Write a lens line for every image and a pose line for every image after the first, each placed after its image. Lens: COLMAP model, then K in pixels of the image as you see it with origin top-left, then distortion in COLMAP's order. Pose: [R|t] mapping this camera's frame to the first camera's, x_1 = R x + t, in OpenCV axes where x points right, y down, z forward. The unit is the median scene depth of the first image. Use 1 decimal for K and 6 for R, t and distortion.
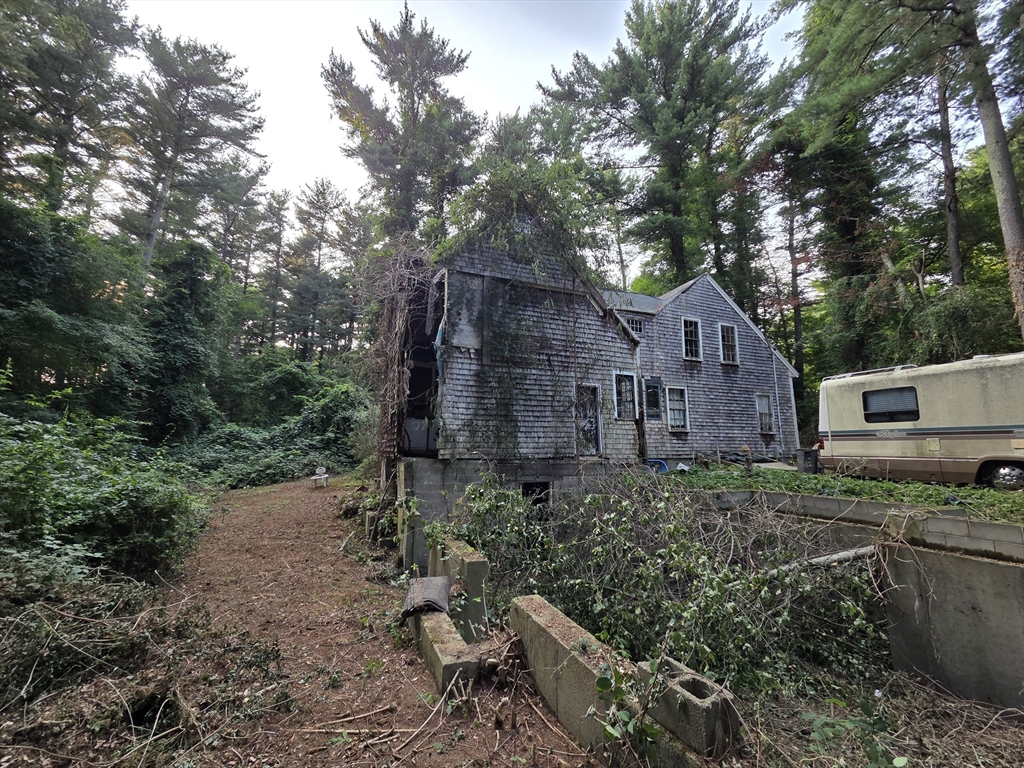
lens RADIAL K [[418.2, 0, 510.6], [0, 418.2, 387.9], [0, 0, 1]] dist [0.006708, -0.001362]
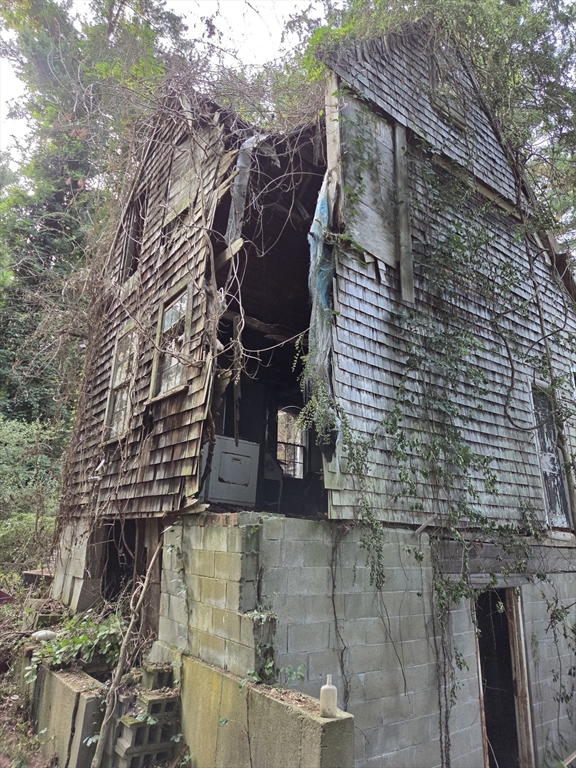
lens RADIAL K [[509.0, 0, 285.3], [0, 509.0, 376.0], [0, 0, 1]] dist [0.061859, 0.000803]
pose [[0.966816, 0.106174, 0.232367, -0.281545], [-0.074168, 0.987026, -0.142404, 0.099469], [-0.244472, 0.120444, 0.962147, 0.500648]]
